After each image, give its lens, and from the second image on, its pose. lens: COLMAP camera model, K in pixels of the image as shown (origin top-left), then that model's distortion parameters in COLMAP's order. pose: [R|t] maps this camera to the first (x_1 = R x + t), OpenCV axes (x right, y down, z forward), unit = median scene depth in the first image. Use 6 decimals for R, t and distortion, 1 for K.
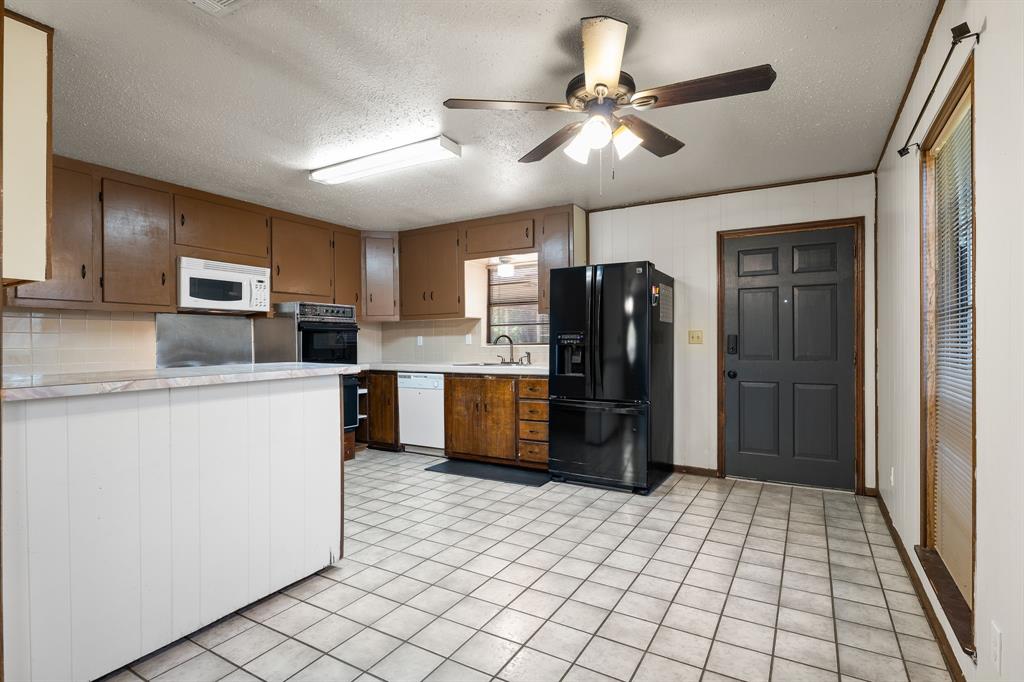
lens RADIAL K [[499.7, 0, 514.0], [0, 499.7, 347.3], [0, 0, 1]] dist [0.002119, 0.002094]
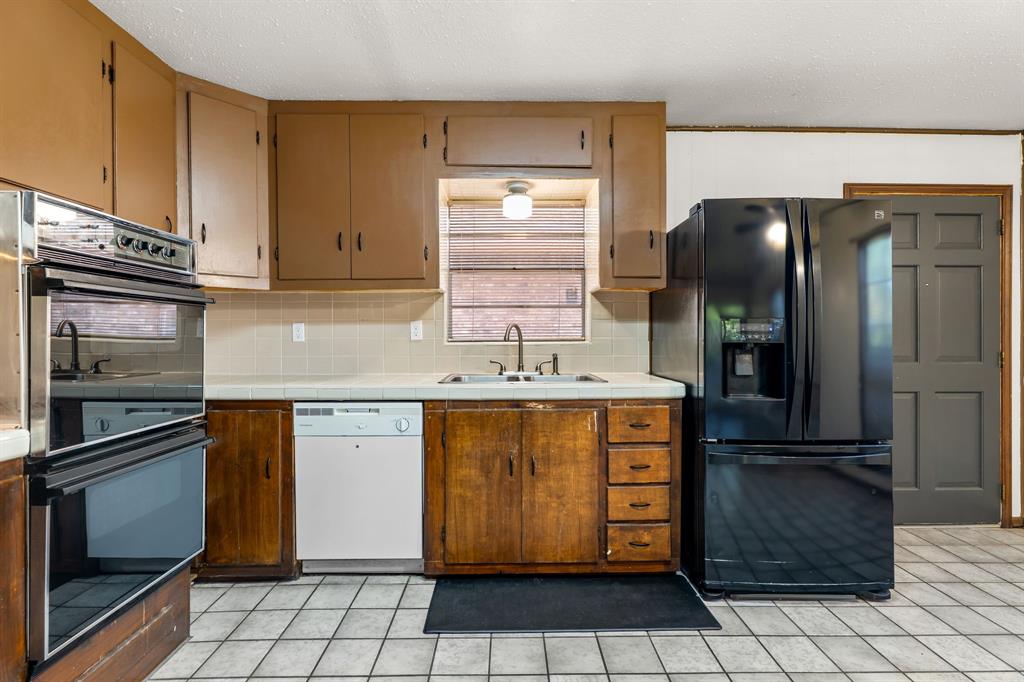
lens RADIAL K [[479.1, 0, 507.5], [0, 479.1, 339.8], [0, 0, 1]] dist [0.005223, -0.000539]
pose [[0.856970, 0.002037, 0.515362, -0.339045], [0.000591, 0.999988, -0.004936, -0.004790], [-0.515366, 0.004535, 0.856958, 0.623336]]
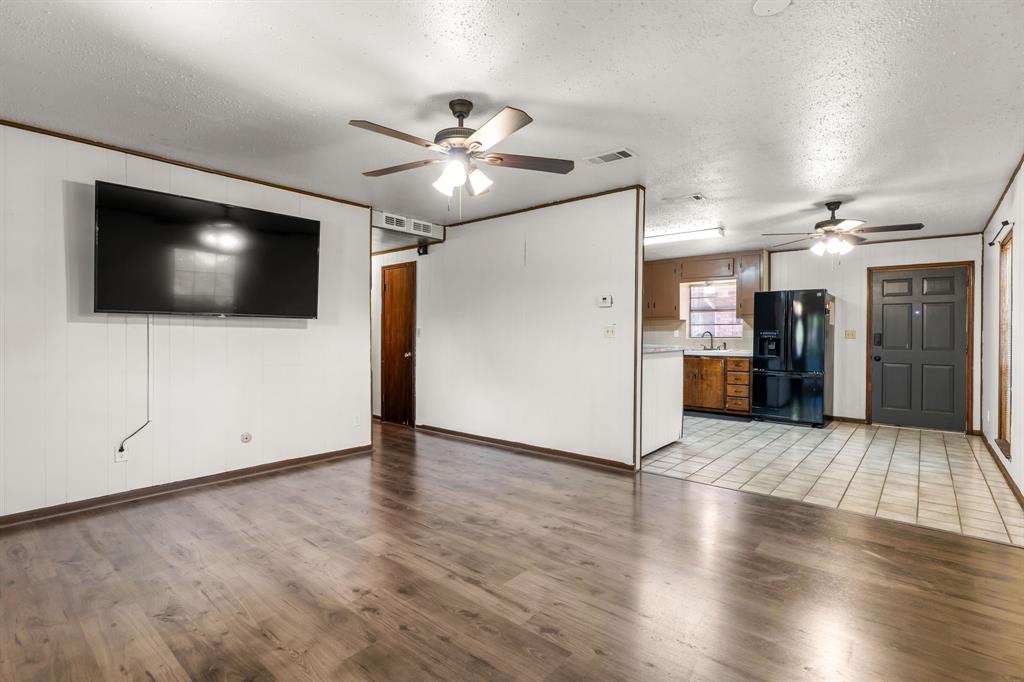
lens RADIAL K [[479.1, 0, 514.0], [0, 479.1, 337.7], [0, 0, 1]] dist [0.005223, -0.000539]
pose [[0.985032, 0.013880, -0.171812, -0.401862], [-0.014577, 0.999890, -0.002796, 0.009503], [0.171754, 0.005259, 0.985126, -0.639025]]
